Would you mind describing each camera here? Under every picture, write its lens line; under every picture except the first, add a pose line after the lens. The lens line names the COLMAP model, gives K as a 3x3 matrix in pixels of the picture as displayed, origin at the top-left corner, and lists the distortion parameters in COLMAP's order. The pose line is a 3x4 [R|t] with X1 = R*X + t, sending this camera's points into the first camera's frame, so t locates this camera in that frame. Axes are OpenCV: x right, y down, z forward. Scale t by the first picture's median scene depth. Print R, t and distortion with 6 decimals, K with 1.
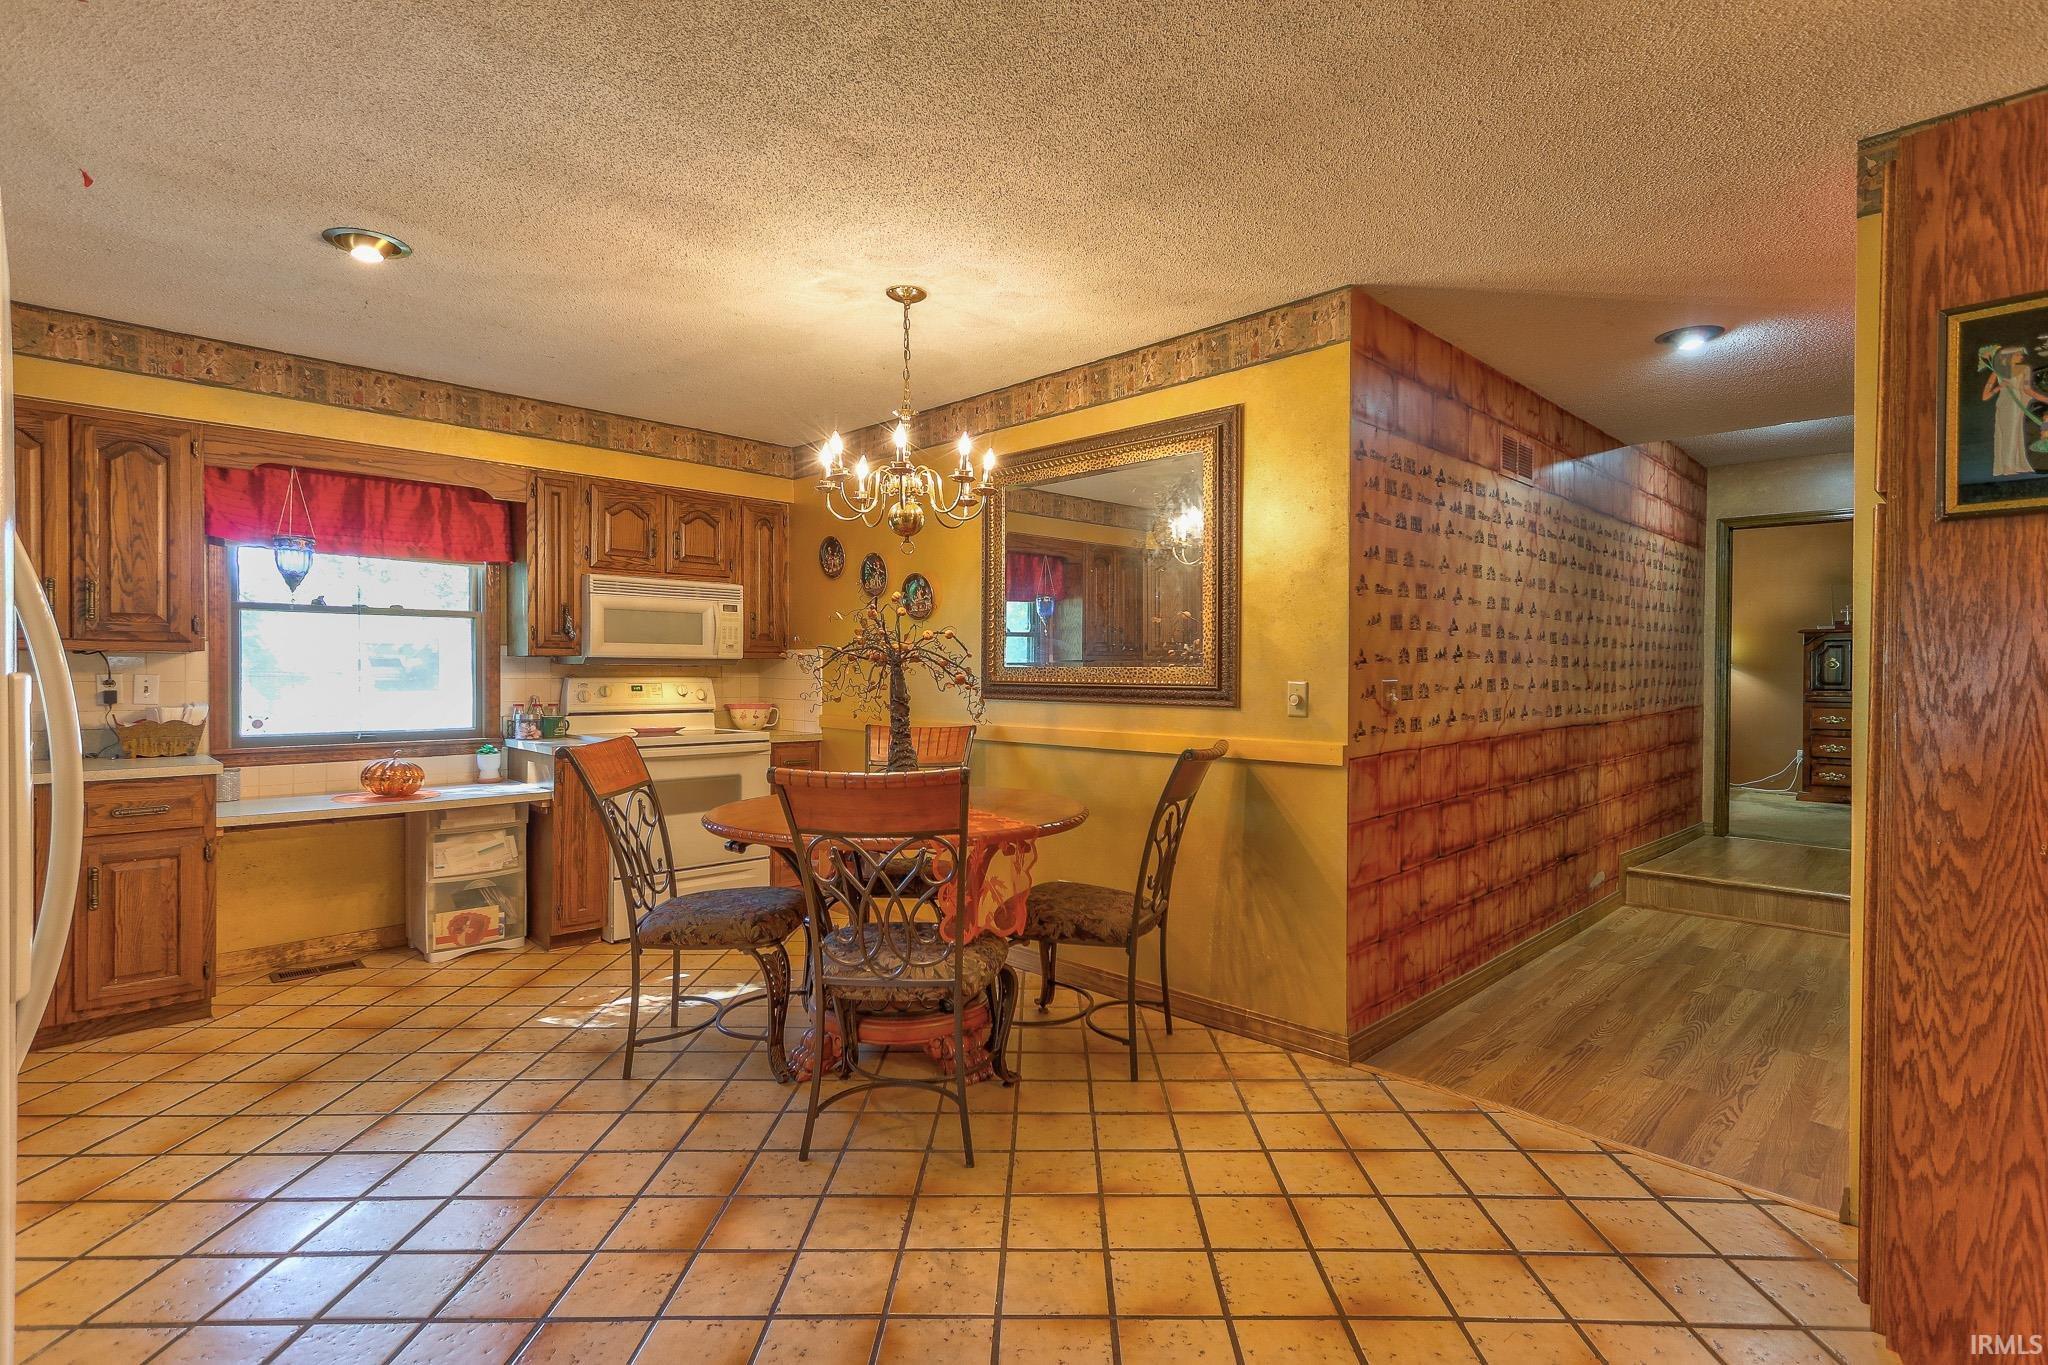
lens RADIAL K [[949.2, 0, 1033.2], [0, 949.2, 680.8], [0, 0, 1]] dist [0.002448, 0.002077]
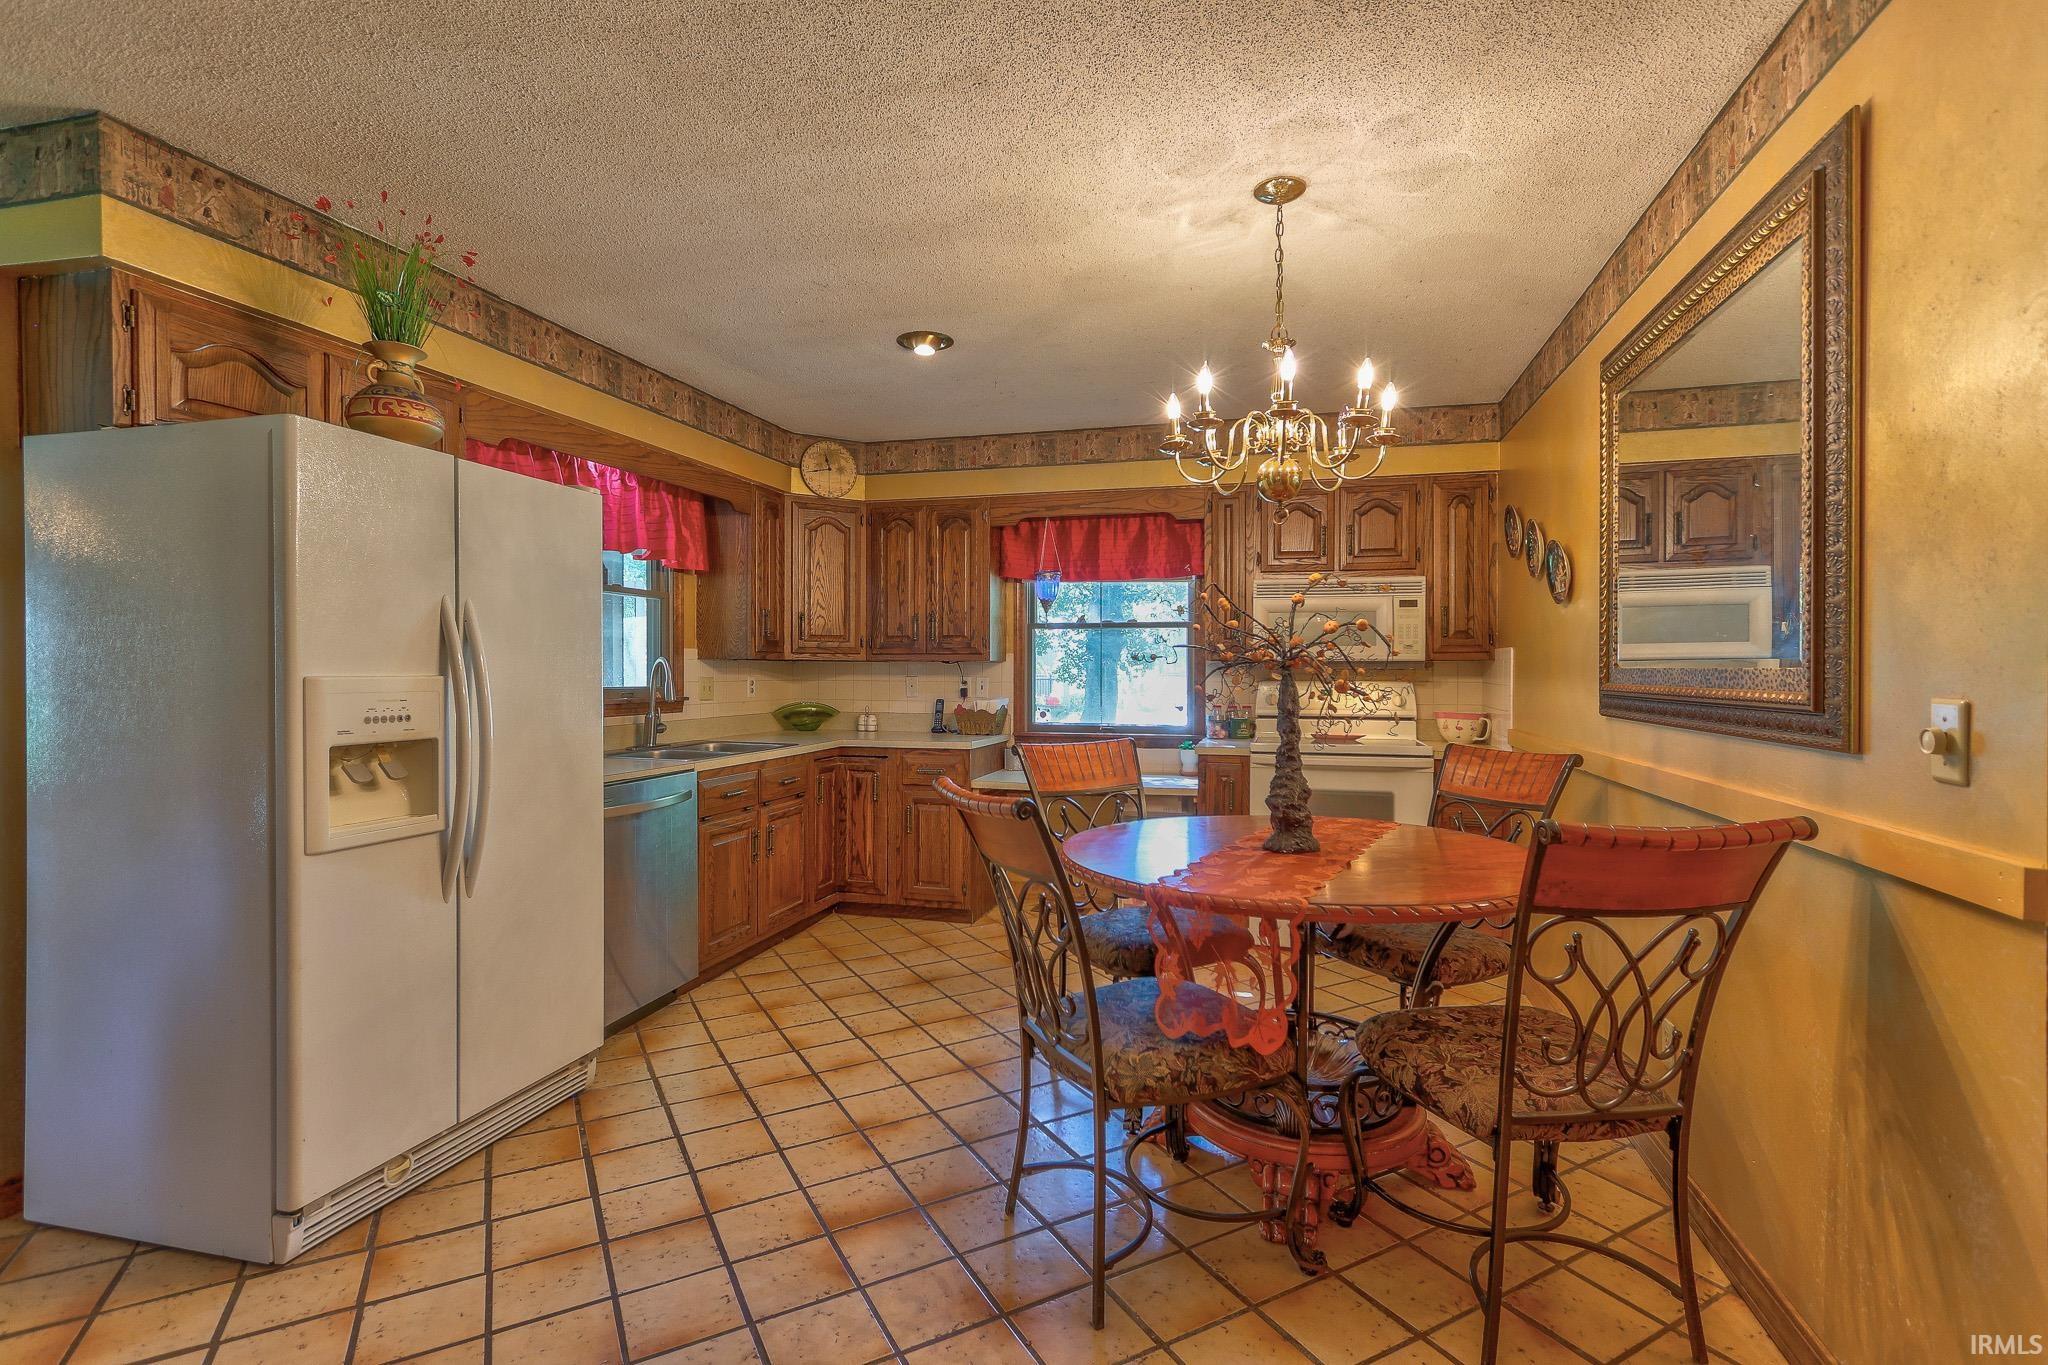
lens RADIAL K [[949.2, 0, 1075.9], [0, 949.2, 677.3], [0, 0, 1]] dist [0.002448, 0.002077]
pose [[0.522370, 0.002565, -0.852715, 0.380029], [-0.008649, 0.999960, -0.002290, -0.004255], [0.852675, 0.008571, 0.522372, 0.387670]]
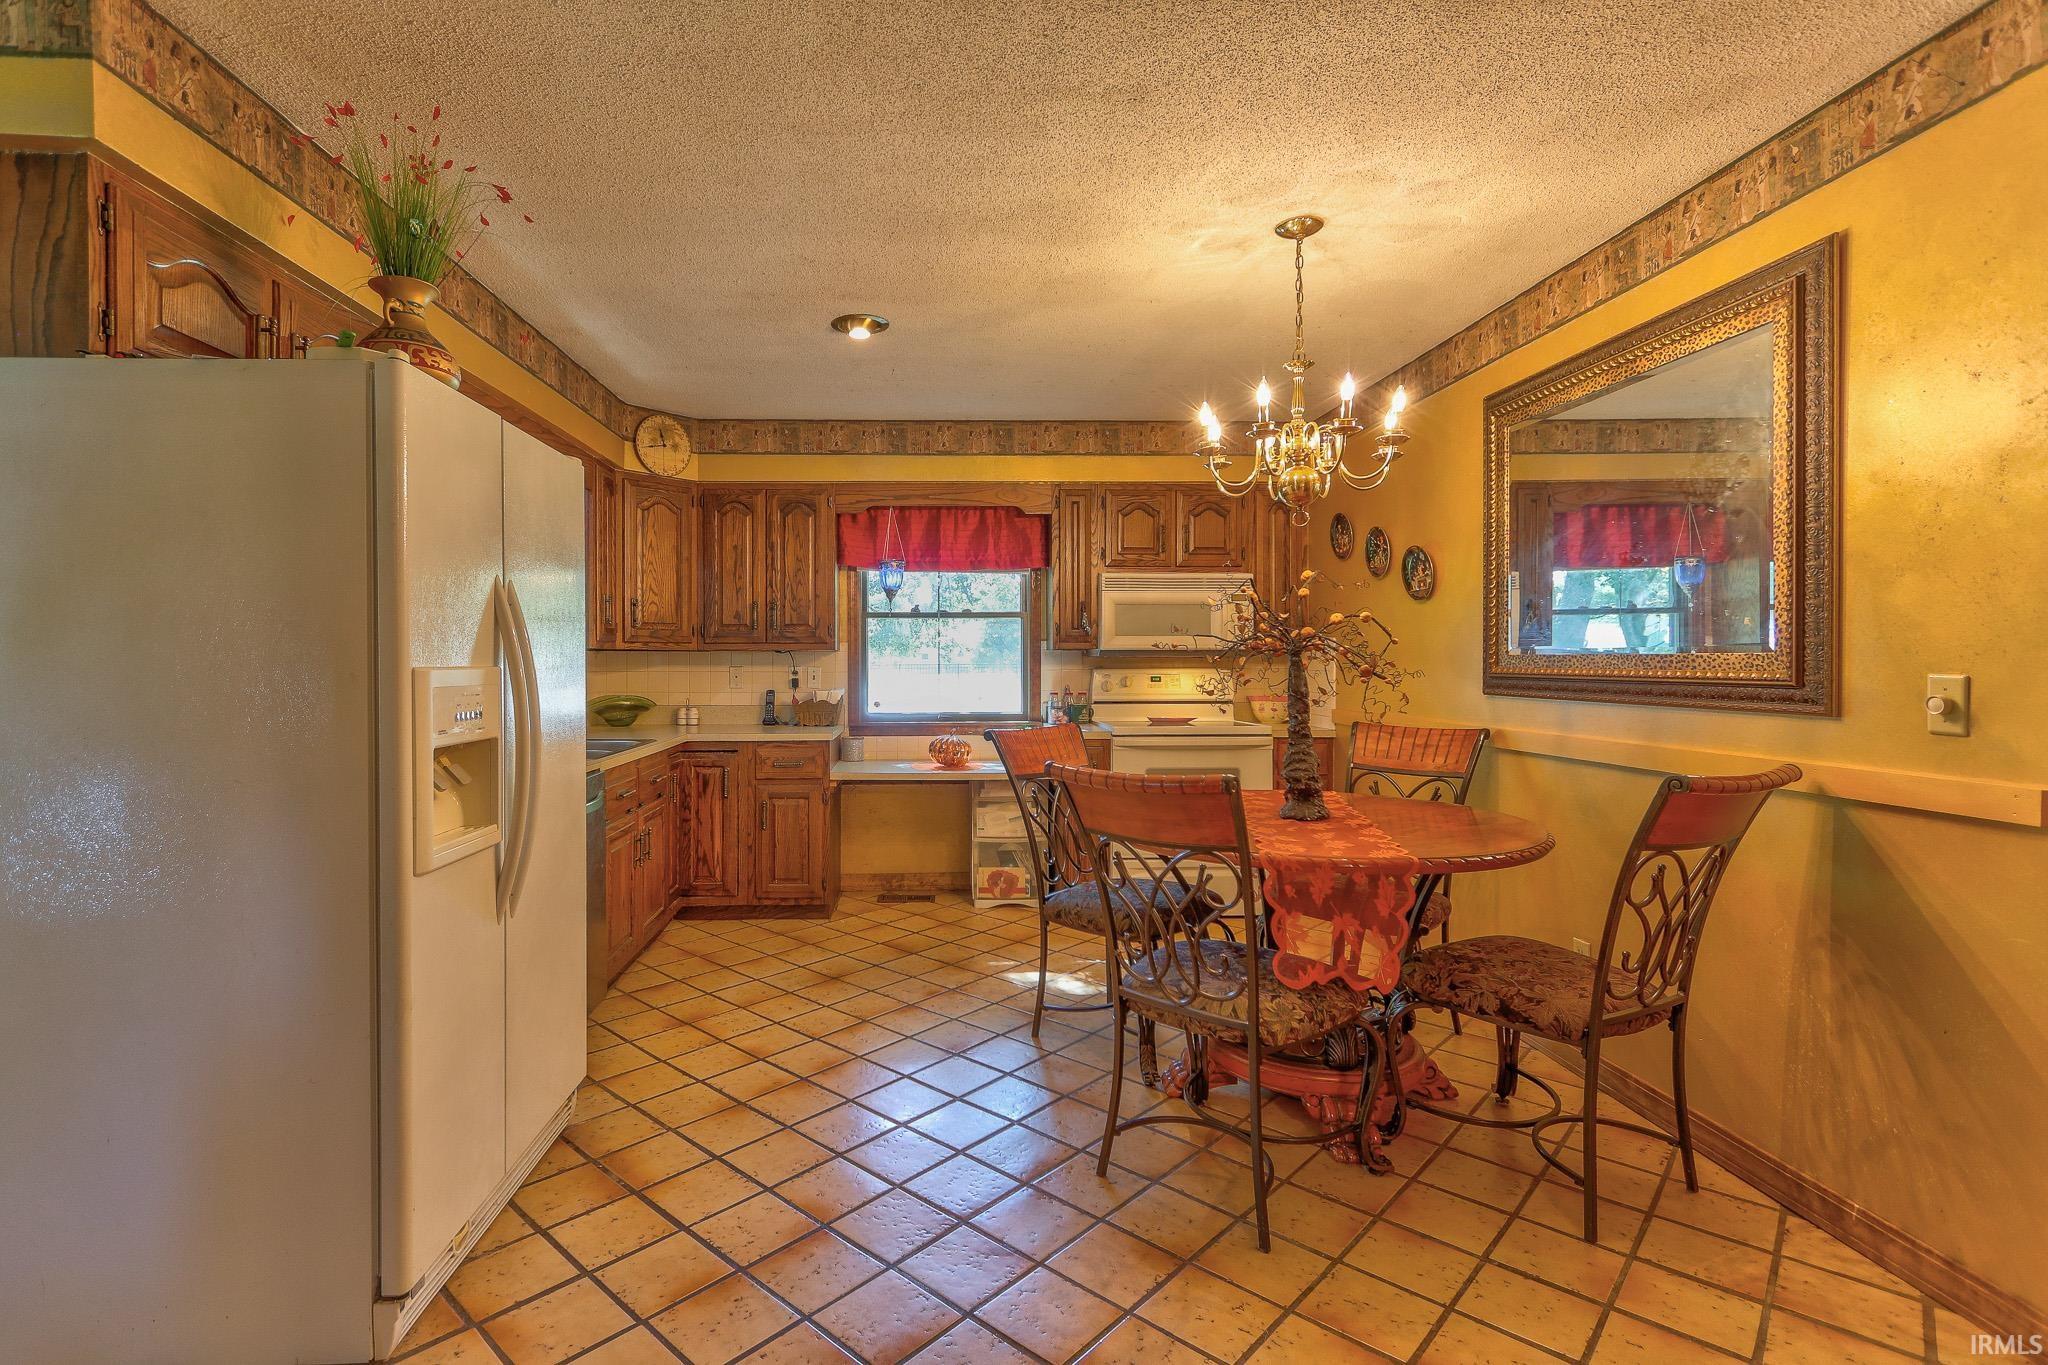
lens RADIAL K [[949.2, 0, 985.5], [0, 949.2, 666.9], [0, 0, 1]] dist [0.002448, 0.002077]
pose [[0.738099, -0.002242, -0.674689, 0.207297], [-0.001288, 0.999988, -0.004732, -0.000385], [0.674691, 0.004361, 0.738087, 0.142816]]
